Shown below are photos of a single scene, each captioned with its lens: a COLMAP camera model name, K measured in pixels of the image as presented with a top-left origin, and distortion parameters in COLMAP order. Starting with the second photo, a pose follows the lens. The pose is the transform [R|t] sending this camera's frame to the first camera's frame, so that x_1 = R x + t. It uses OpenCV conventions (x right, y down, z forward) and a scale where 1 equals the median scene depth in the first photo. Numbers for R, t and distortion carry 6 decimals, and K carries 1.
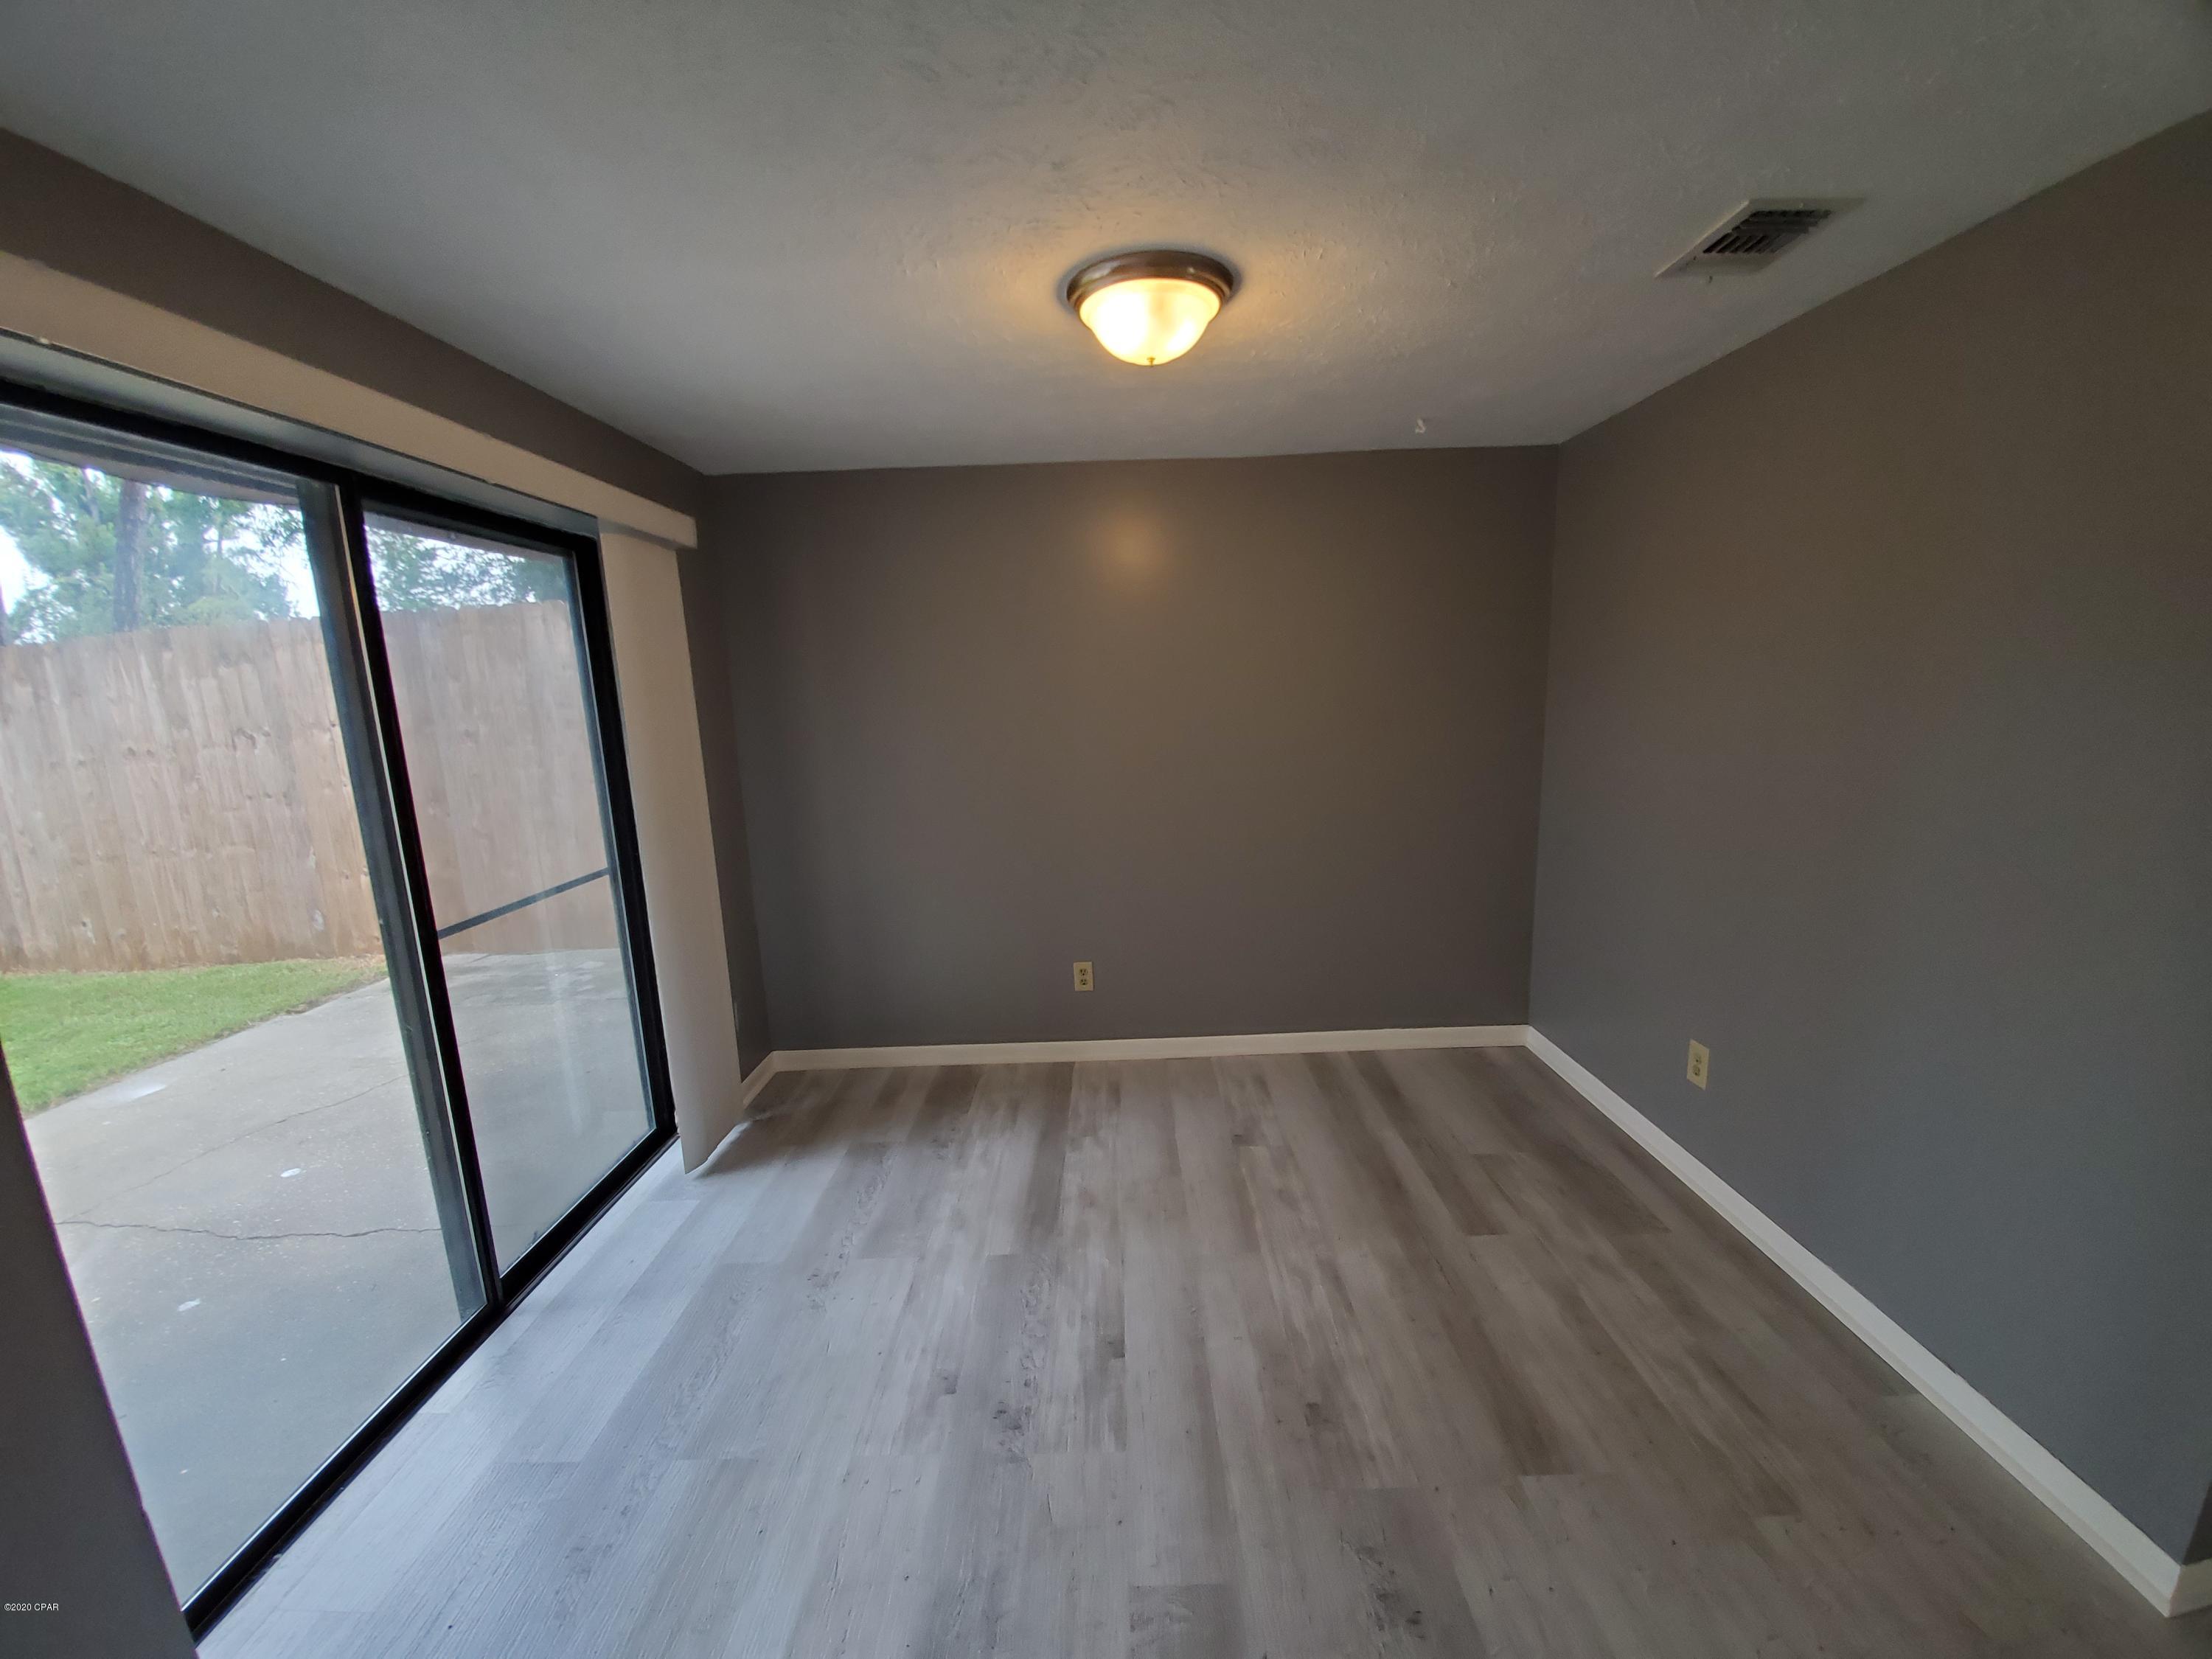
lens RADIAL K [[875.2, 0, 1109.3], [0, 875.2, 846.9], [0, 0, 1]] dist [0.001287, -0.000246]
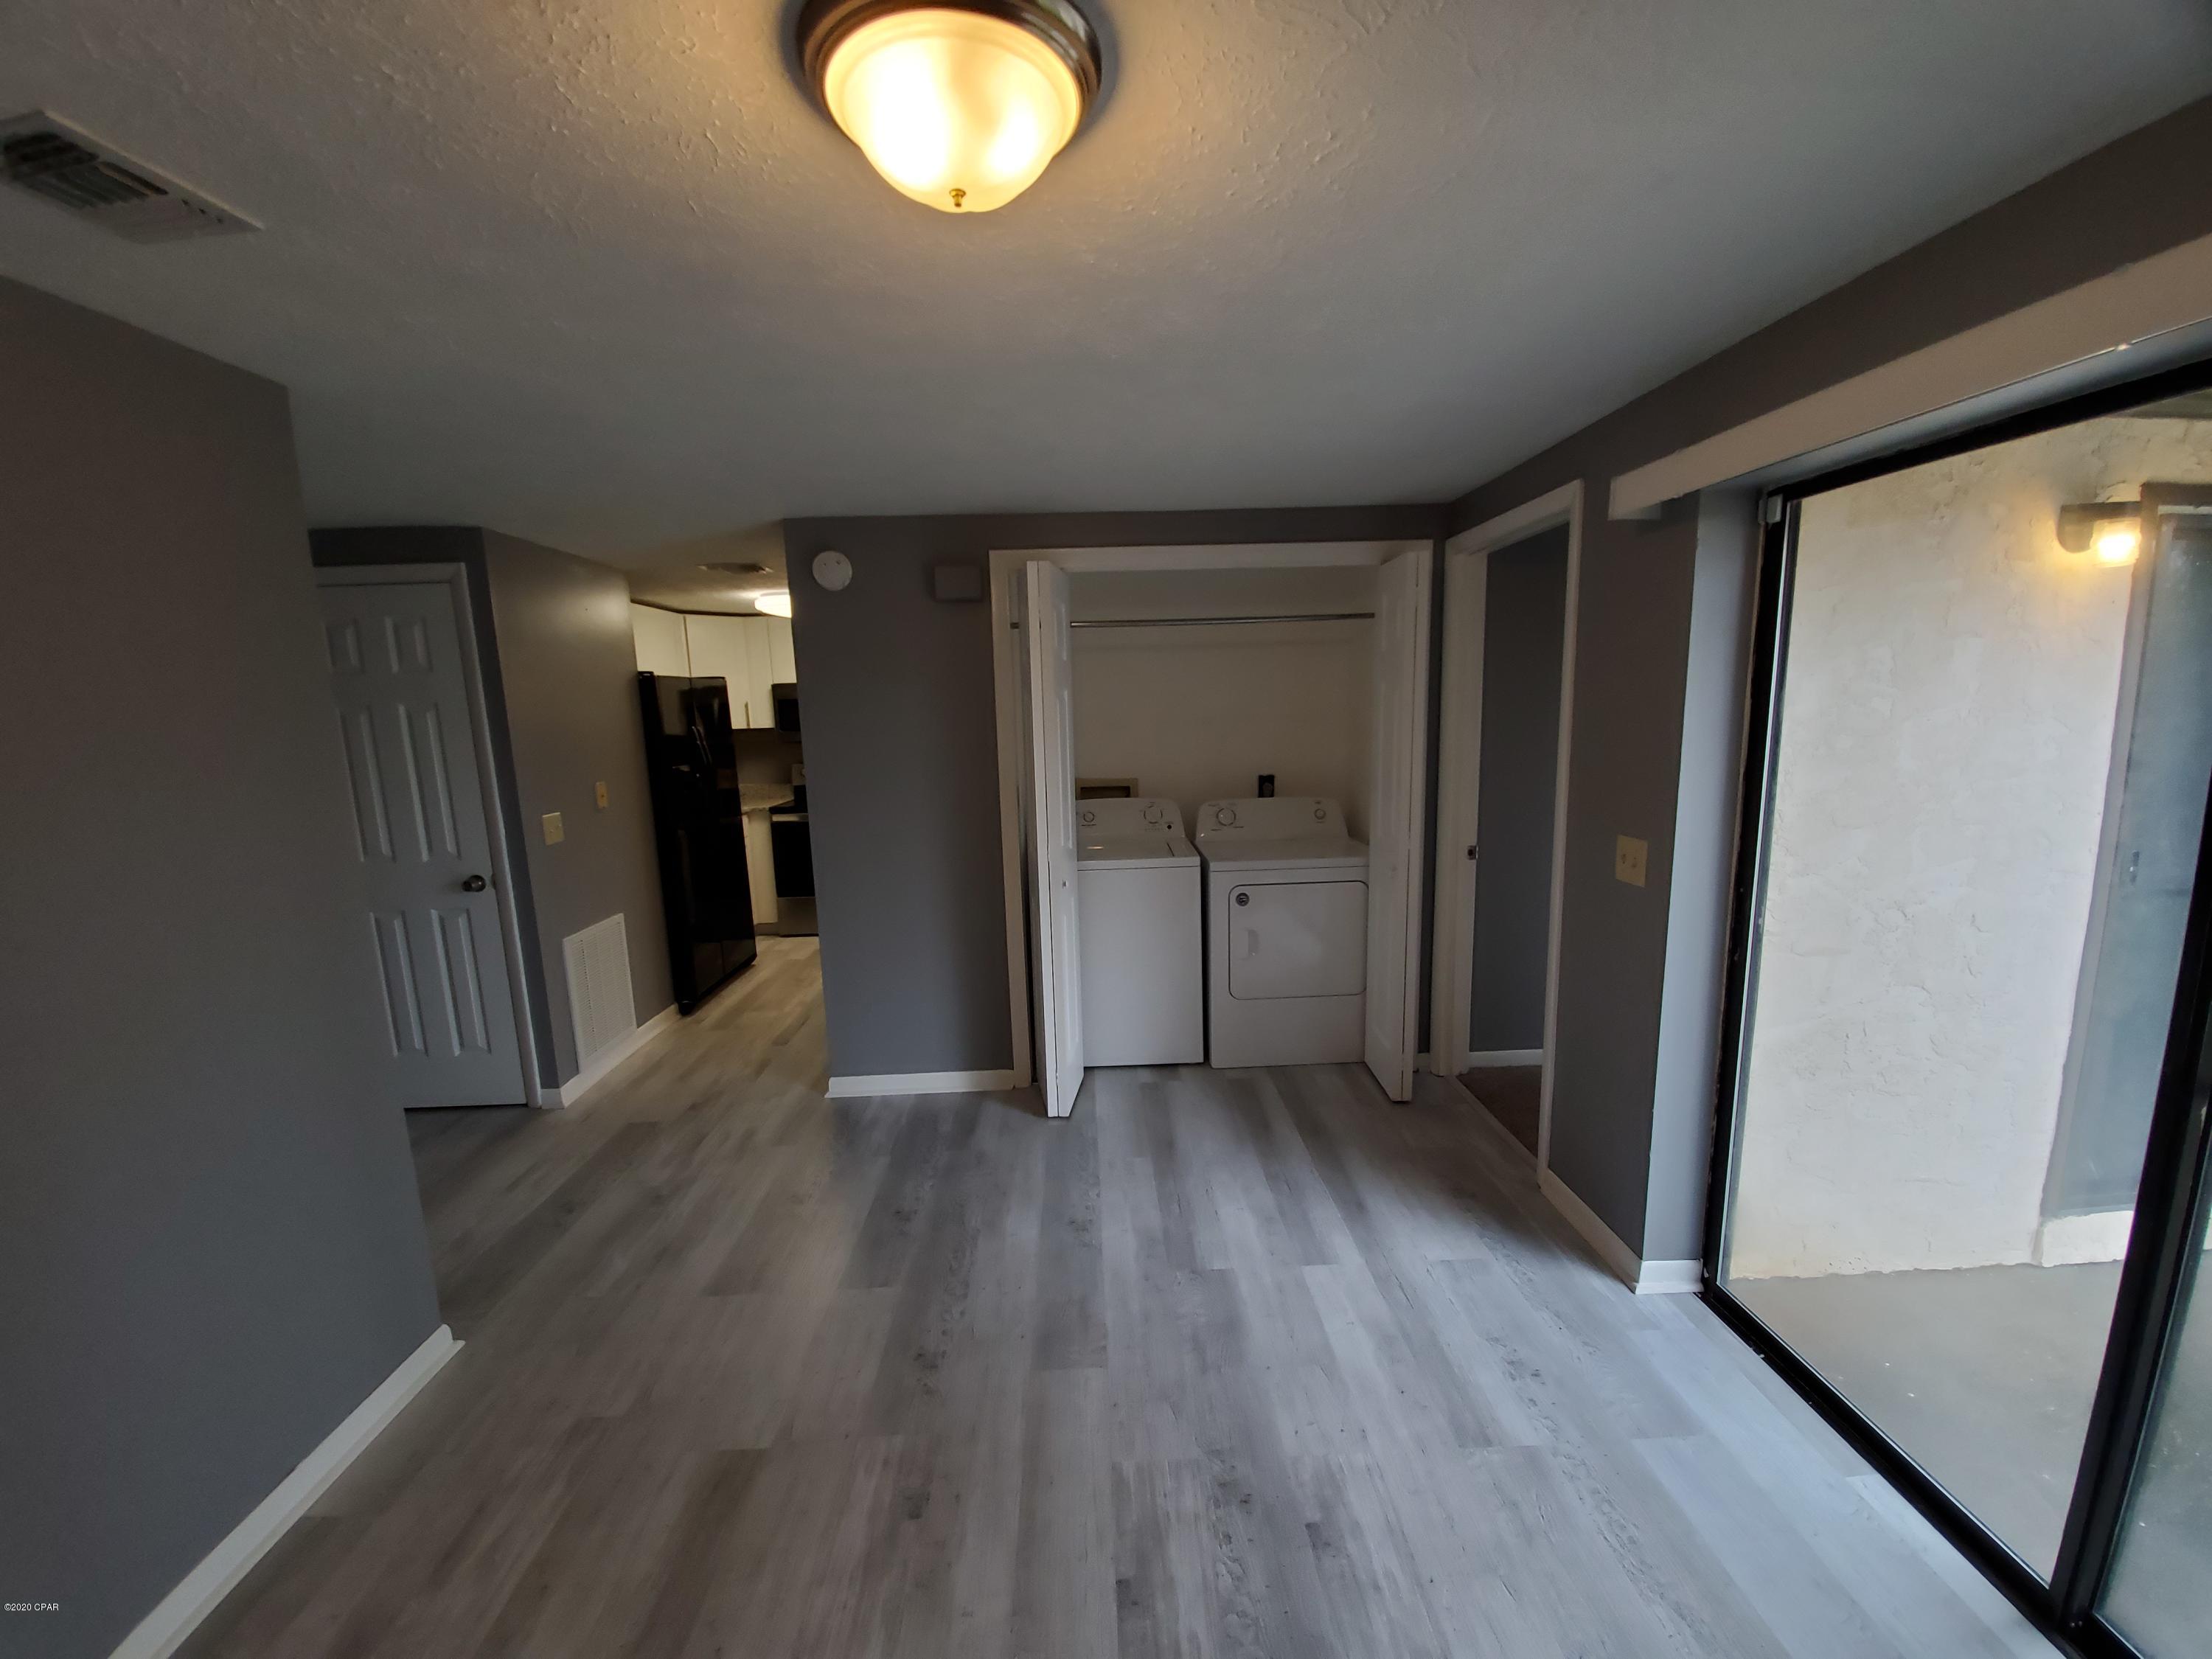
lens RADIAL K [[875.2, 0, 1109.3], [0, 875.2, 846.9], [0, 0, 1]] dist [0.001287, -0.000246]
pose [[-0.997059, 0.072824, -0.023856, -0.006639], [0.060084, 0.936129, 0.346485, -0.360876], [0.047565, 0.344032, -0.937752, 1.690296]]
